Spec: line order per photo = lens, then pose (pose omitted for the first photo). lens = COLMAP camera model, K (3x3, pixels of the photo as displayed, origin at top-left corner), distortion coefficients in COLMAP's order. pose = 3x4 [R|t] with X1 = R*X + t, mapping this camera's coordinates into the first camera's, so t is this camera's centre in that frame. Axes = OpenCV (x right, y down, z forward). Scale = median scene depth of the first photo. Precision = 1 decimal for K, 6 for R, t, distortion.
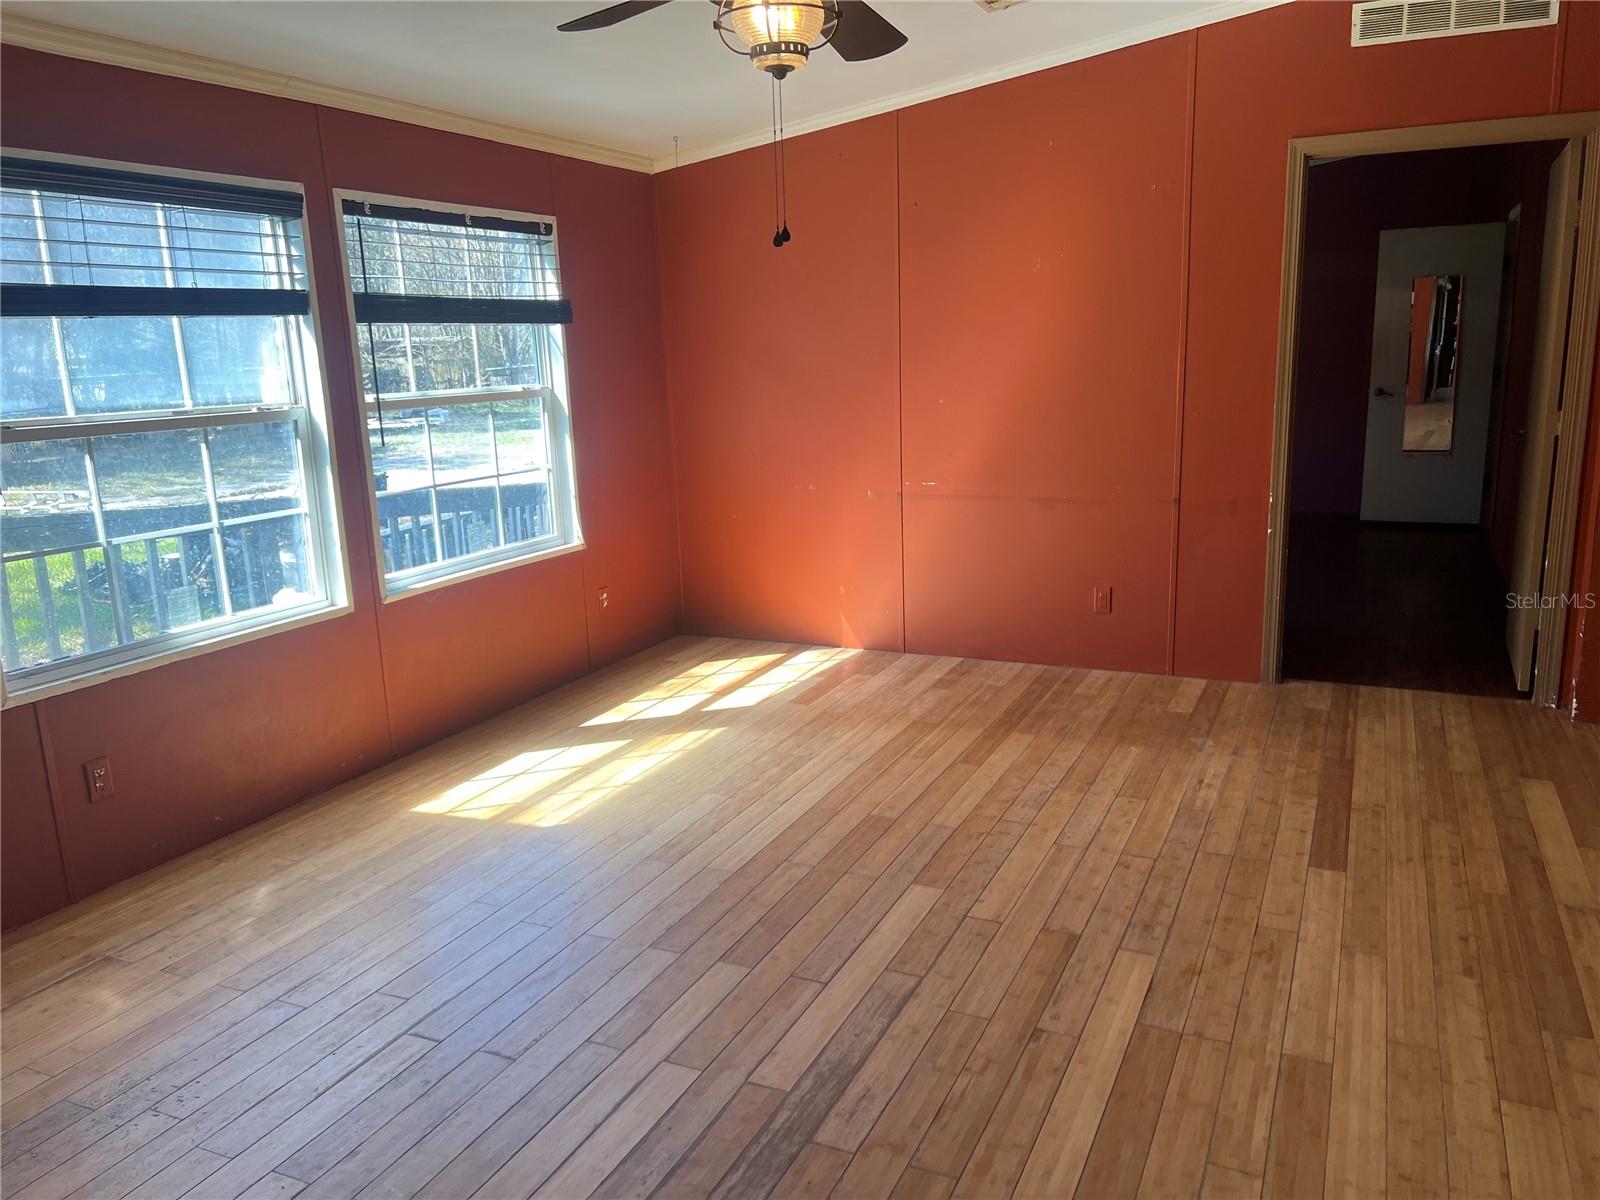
lens RADIAL K [[1226.9, 0, 819.4], [0, 1226.9, 602.5], [0, 0, 1]] dist [0.032356, -0.004160]
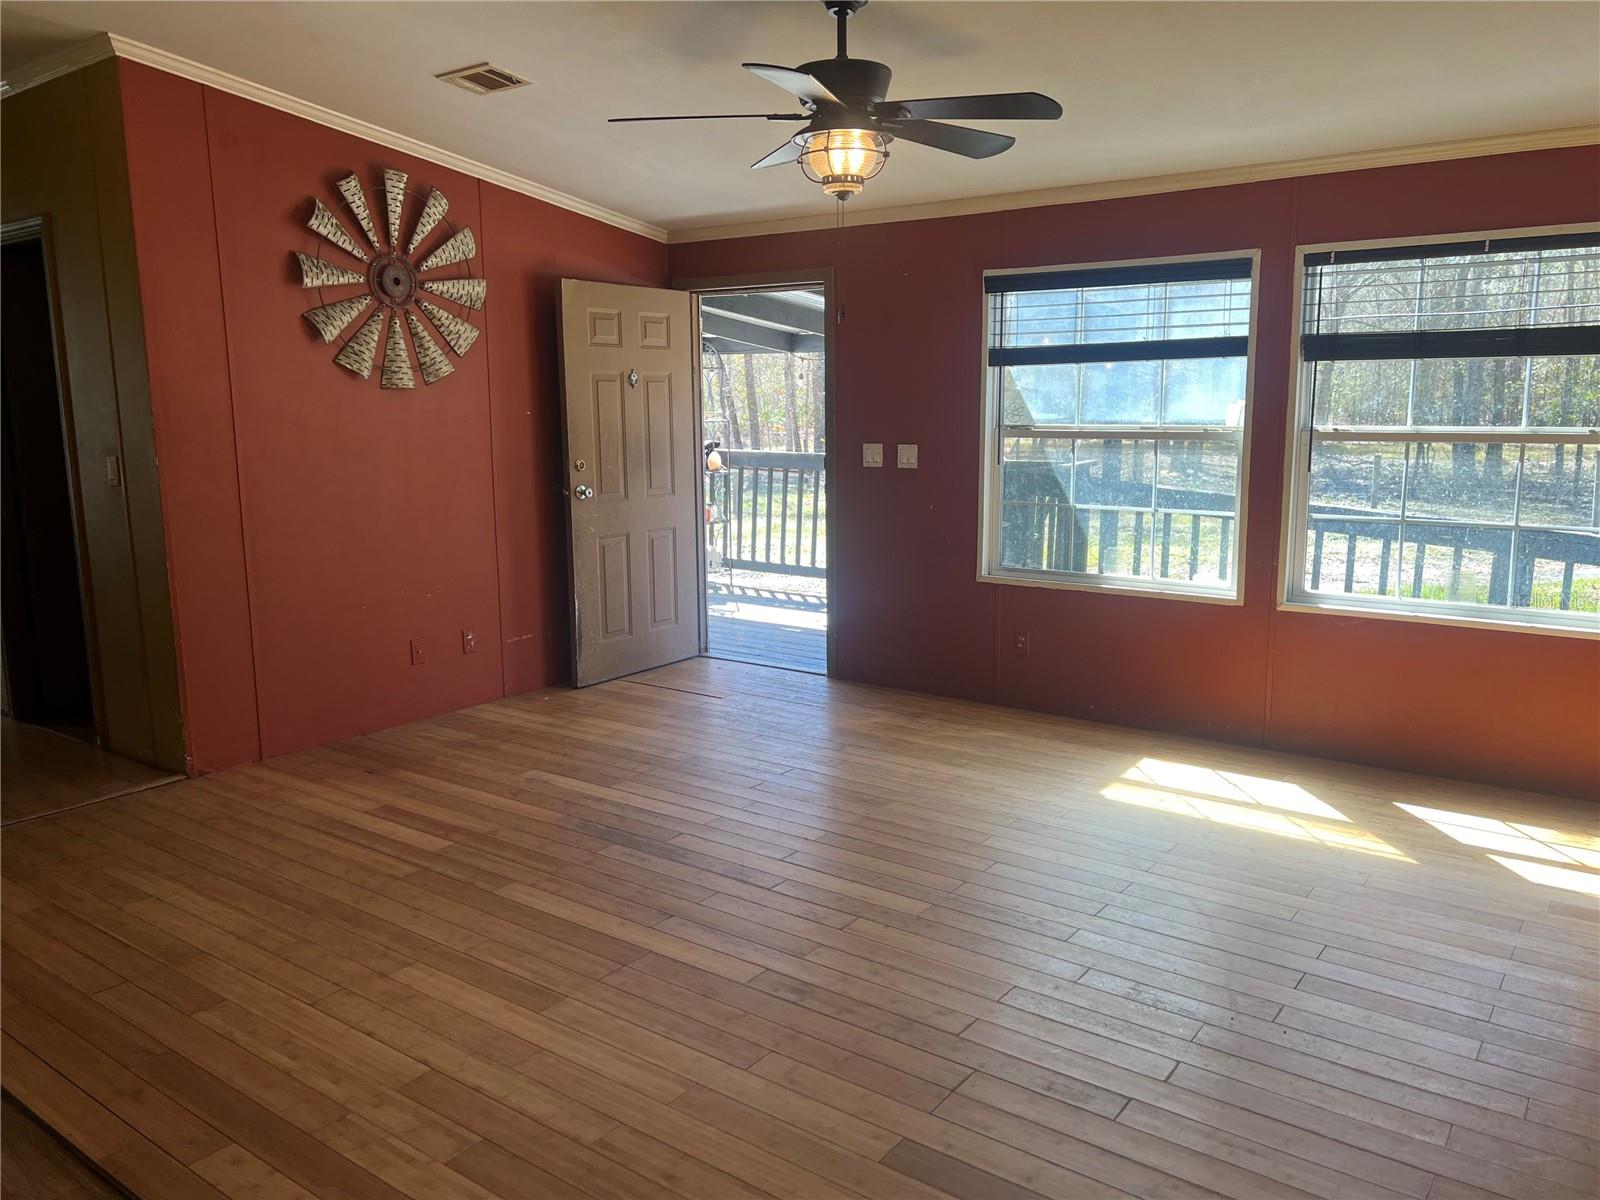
lens RADIAL K [[1226.9, 0, 819.4], [0, 1226.9, 602.5], [0, 0, 1]] dist [0.032356, -0.004160]
pose [[-0.213237, 0.189410, -0.958464, 0.916342], [-0.196748, 0.952605, 0.232024, -0.208061], [0.956985, 0.238052, -0.165864, 0.887864]]
